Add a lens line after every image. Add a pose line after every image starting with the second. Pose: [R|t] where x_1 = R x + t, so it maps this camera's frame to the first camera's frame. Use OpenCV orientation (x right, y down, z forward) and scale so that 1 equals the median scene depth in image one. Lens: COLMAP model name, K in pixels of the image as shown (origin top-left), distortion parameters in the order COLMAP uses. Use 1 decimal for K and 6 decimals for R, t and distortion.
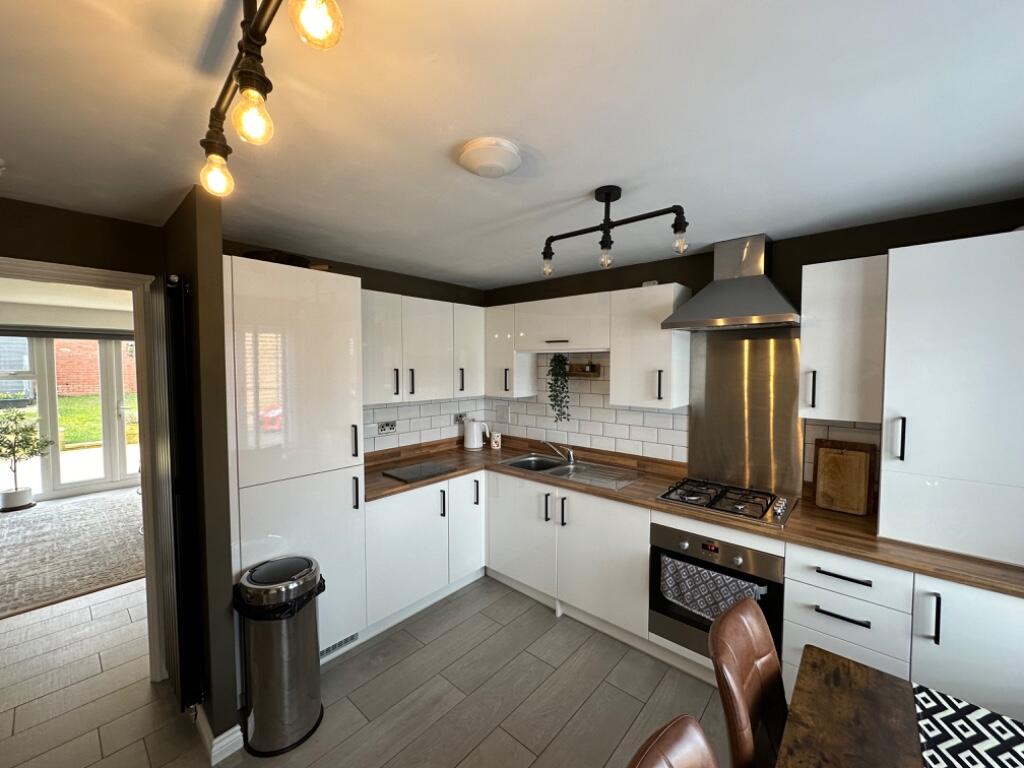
lens RADIAL K [[410.6, 0, 514.6], [0, 410.6, 381.3], [0, 0, 1]] dist [-0.003715, 0.001206]
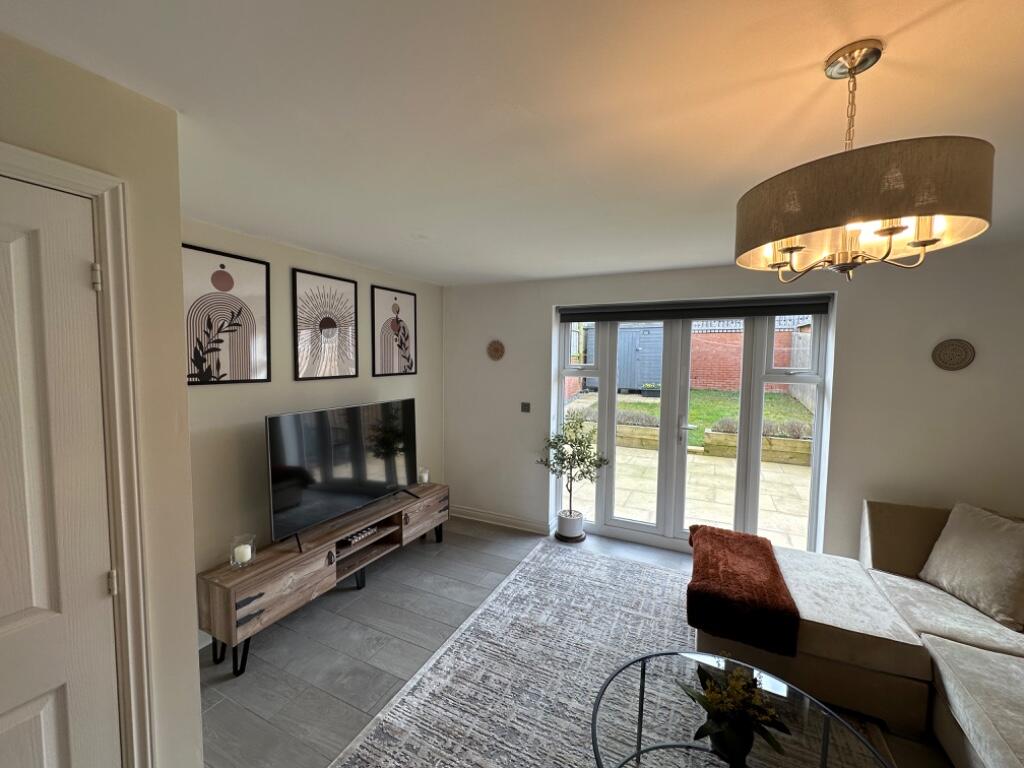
lens RADIAL K [[410.6, 0, 513.2], [0, 410.6, 382.1], [0, 0, 1]] dist [-0.003715, 0.001206]
pose [[0.264368, 0.058571, -0.962642, -0.485234], [-0.050671, 0.997619, 0.046784, -0.022205], [0.963090, 0.036410, 0.266706, 0.660132]]
